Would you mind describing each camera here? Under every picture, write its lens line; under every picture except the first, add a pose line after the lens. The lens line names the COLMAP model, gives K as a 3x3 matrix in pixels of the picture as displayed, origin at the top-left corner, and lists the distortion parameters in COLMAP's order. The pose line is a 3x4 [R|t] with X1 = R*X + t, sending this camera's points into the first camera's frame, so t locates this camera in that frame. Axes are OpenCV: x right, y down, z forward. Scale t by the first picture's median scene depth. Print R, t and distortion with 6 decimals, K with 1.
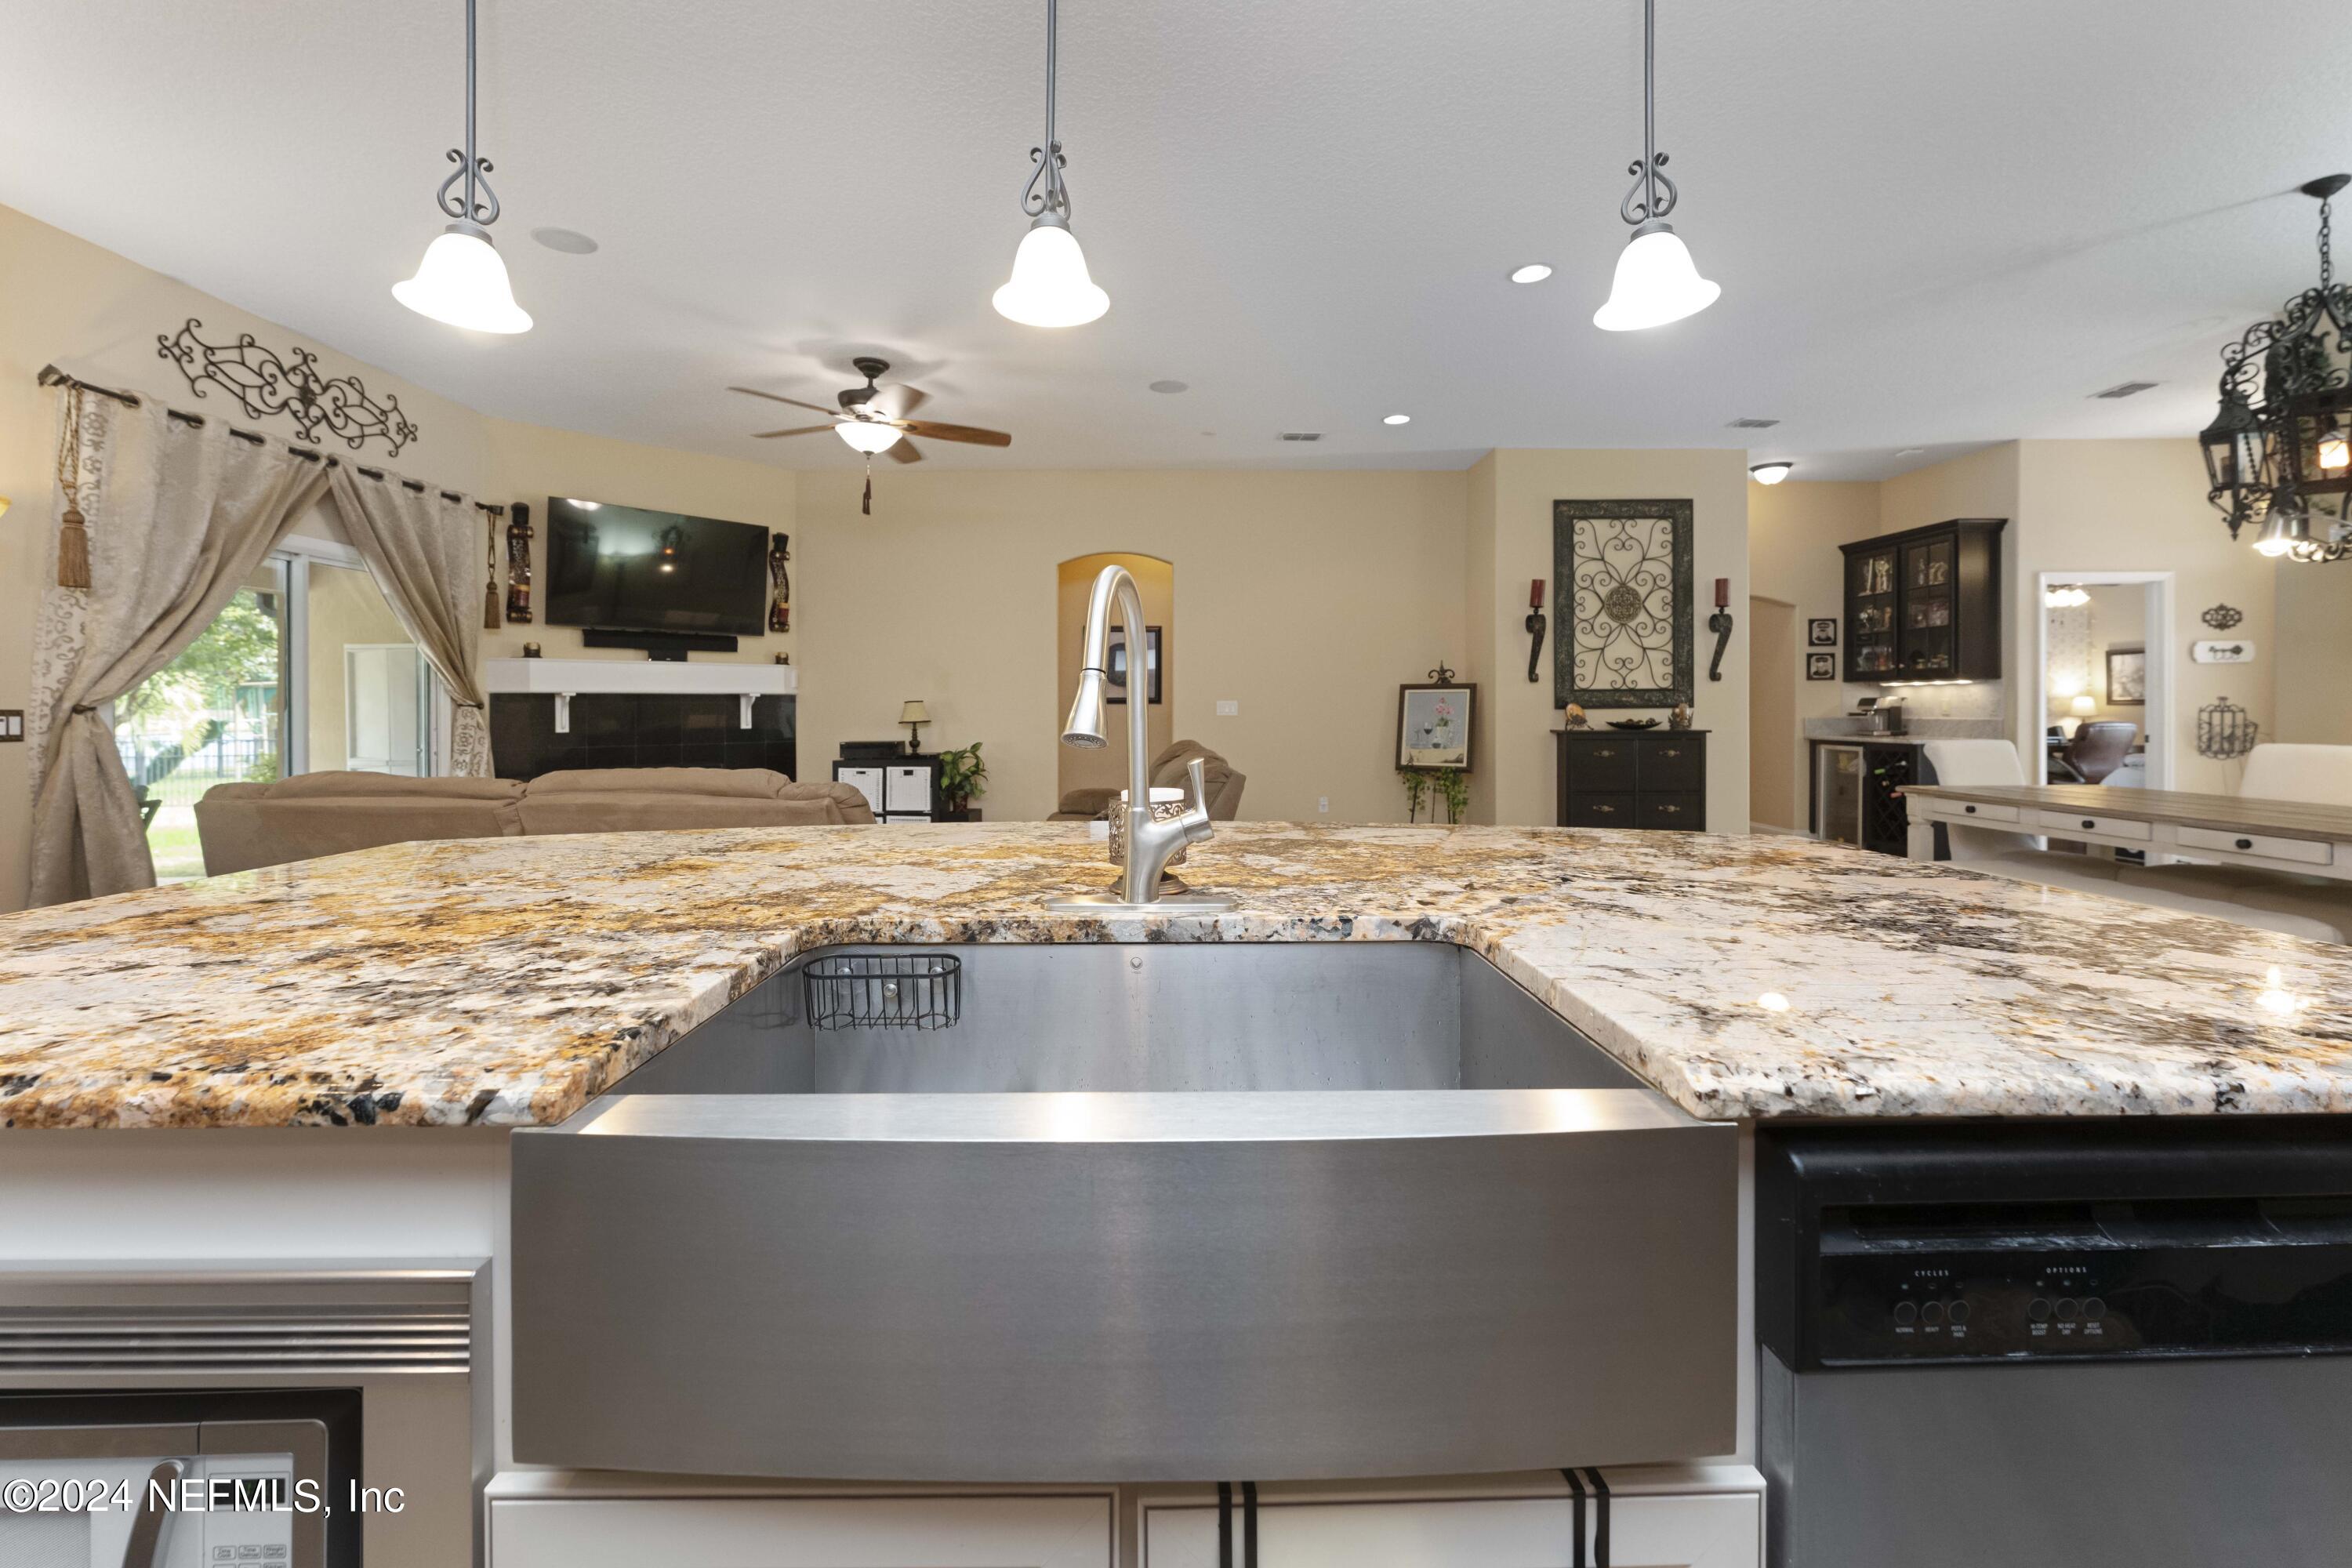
lens RADIAL K [[947.4, 0, 1159.4], [0, 947.4, 708.3], [0, 0, 1]] dist [0.001669, 0.000407]
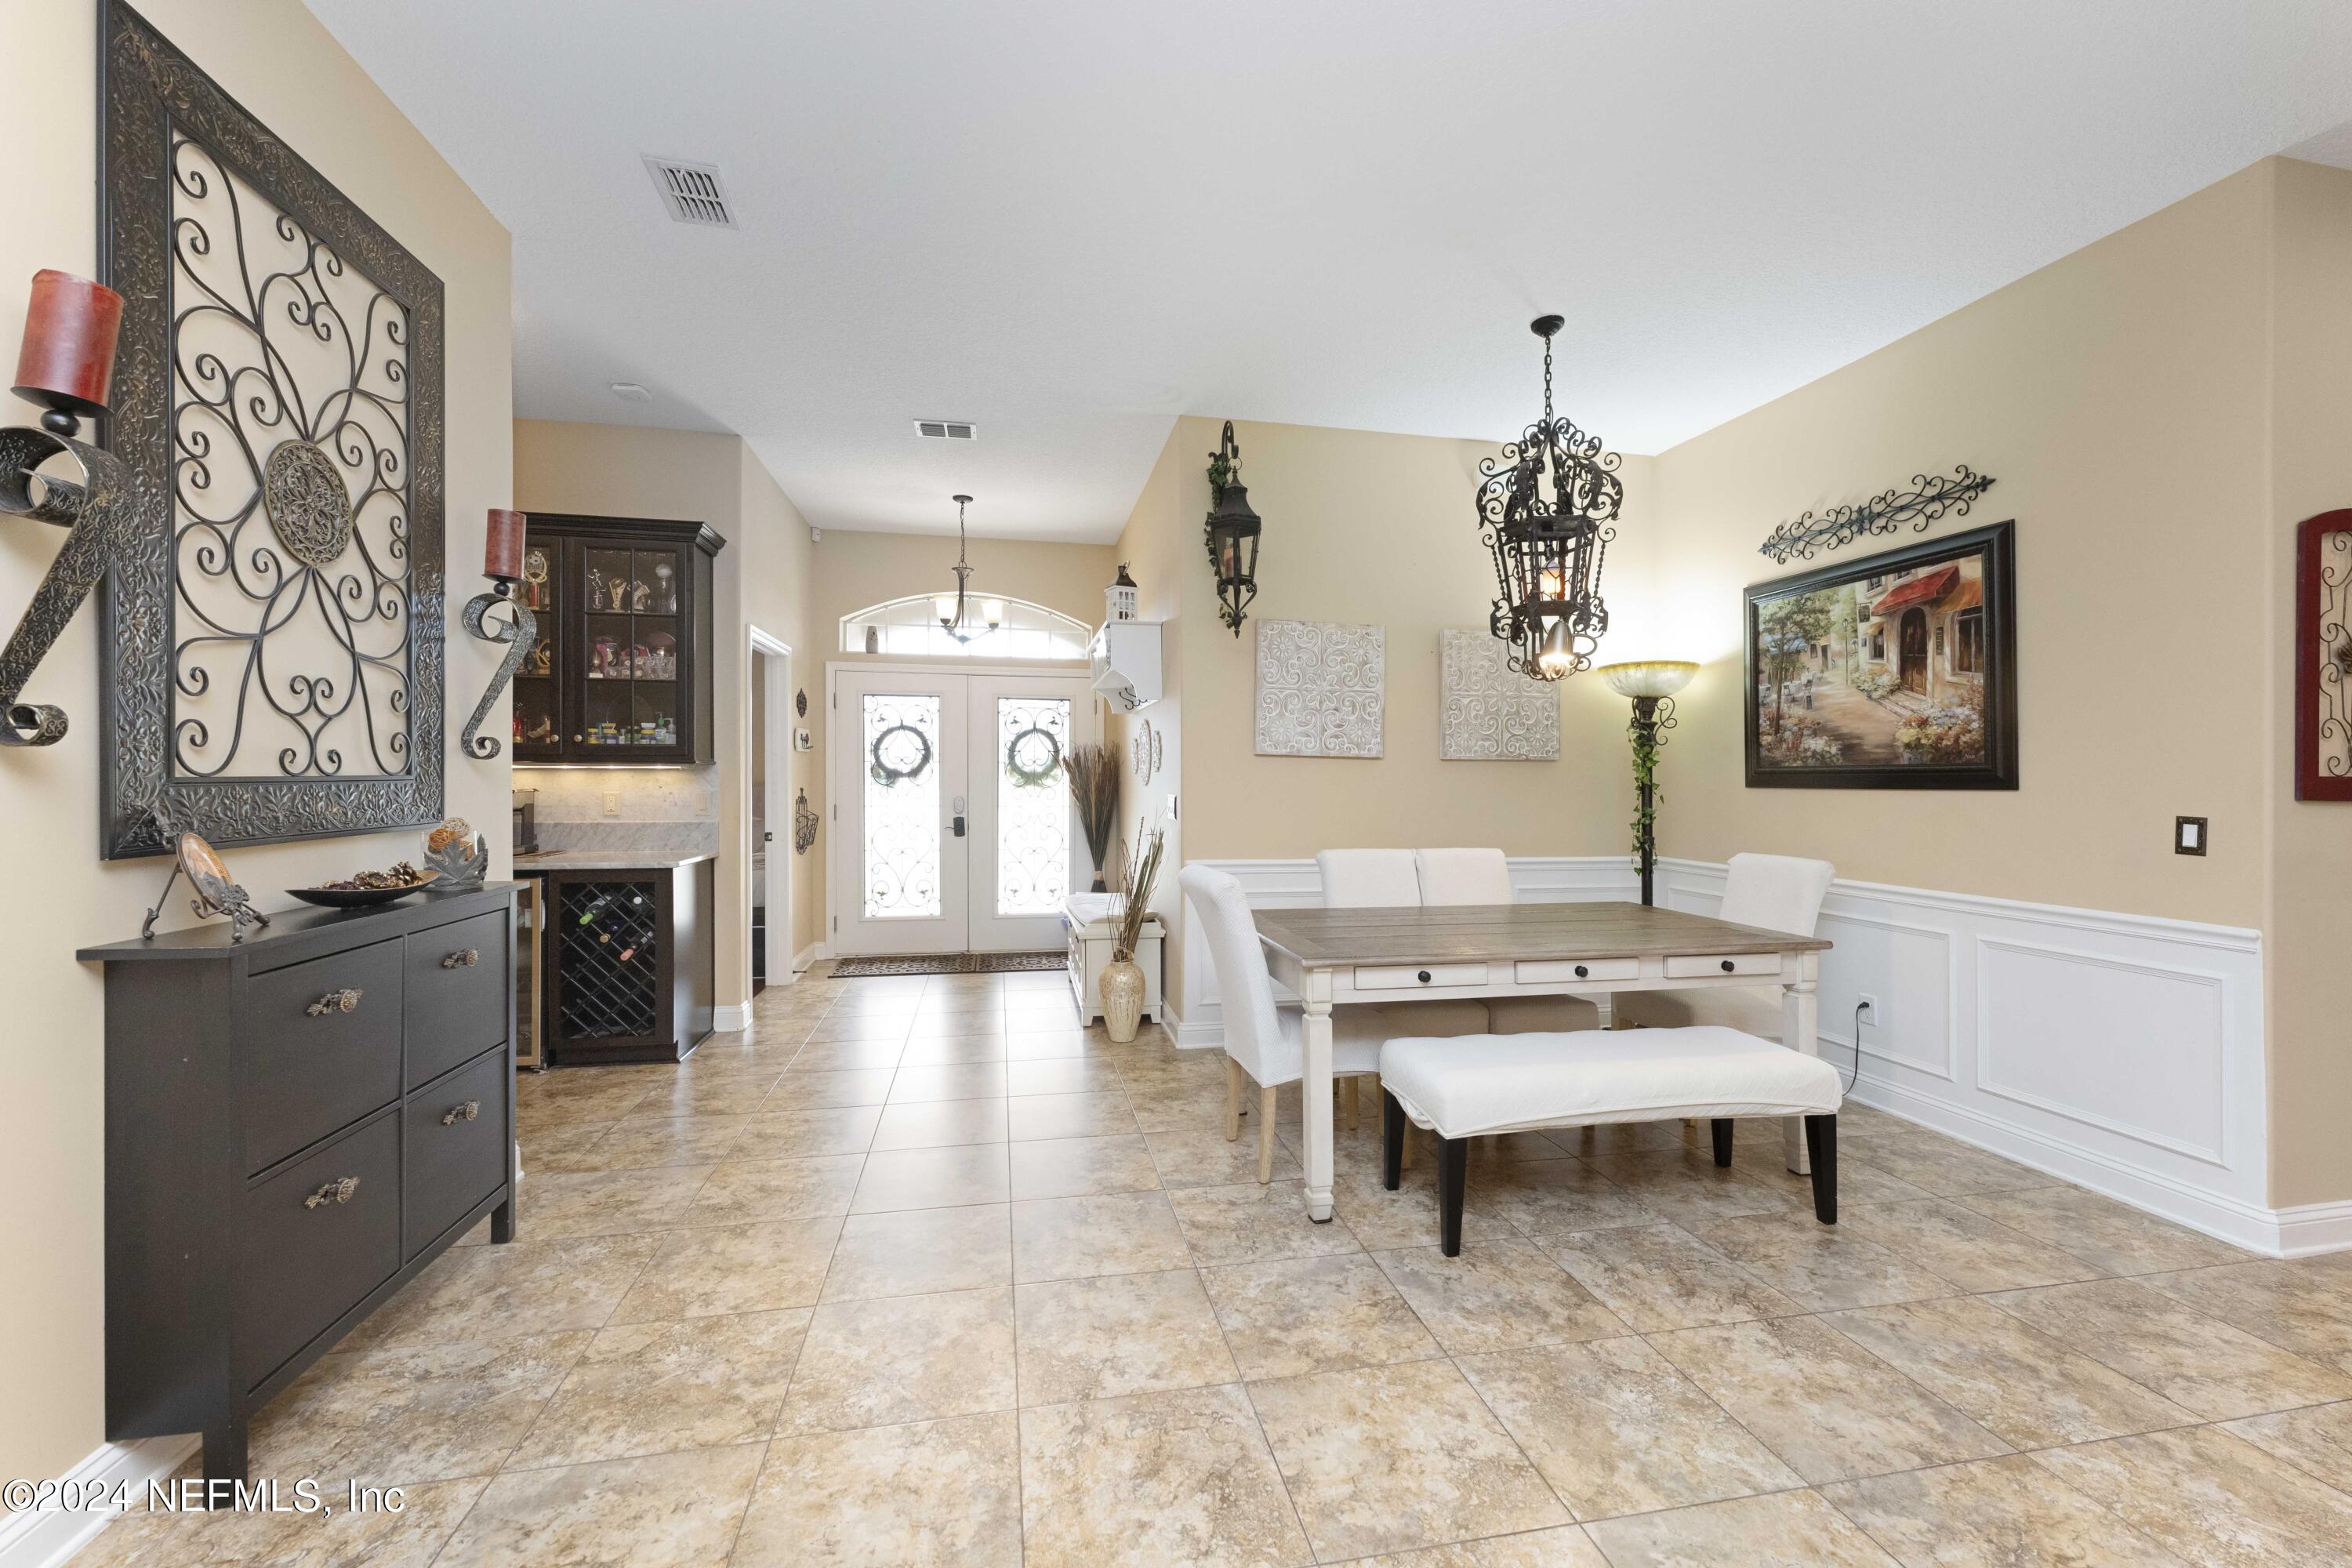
lens RADIAL K [[947.4, 0, 1173.8], [0, 947.4, 762.2], [0, 0, 1]] dist [0.001669, 0.000407]
pose [[-0.161372, 0.016701, 0.986752, 0.139063], [-0.001253, 0.999853, -0.017128, -0.022226], [-0.986893, -0.004000, -0.161327, 0.858240]]
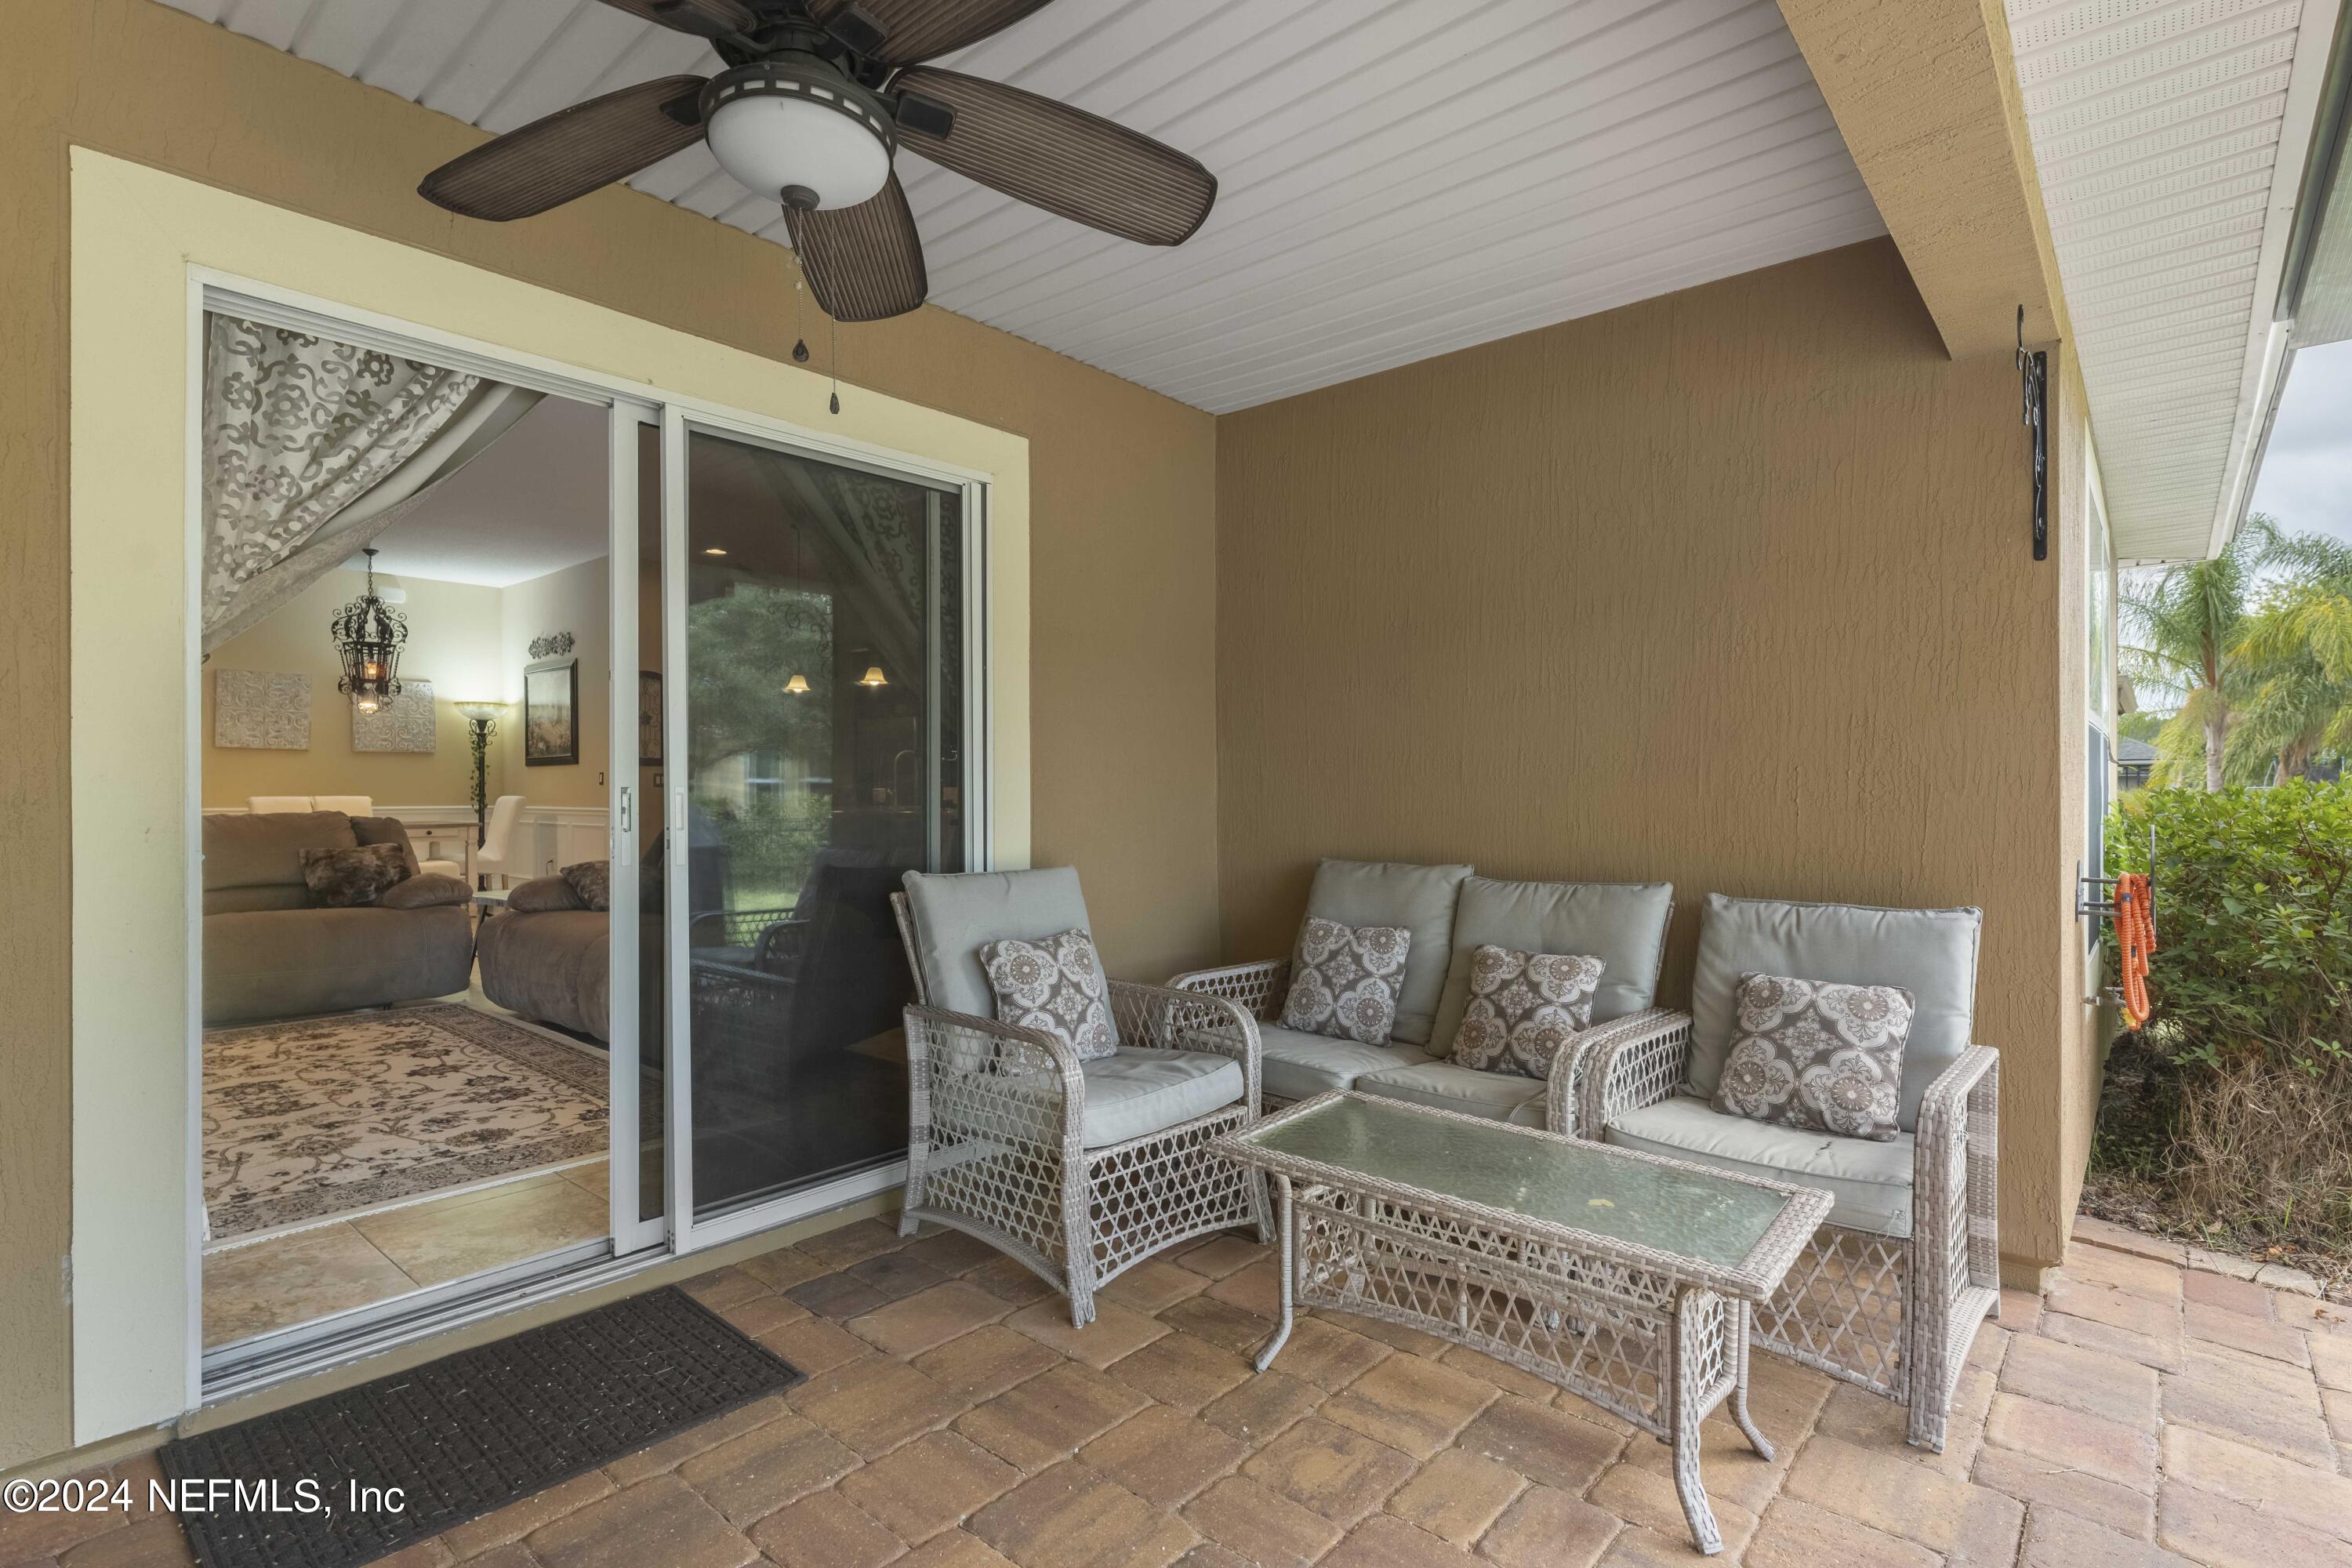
lens RADIAL K [[1147.0, 0, 1130.8], [0, 1147.0, 790.7], [0, 0, 1]] dist [0.012948, 0.000757]
pose [[-0.721562, 0.001820, 0.692347, -1.113749], [0.006980, 0.999965, 0.004646, 0.018874], [-0.692315, 0.008185, -0.721549, 0.946234]]
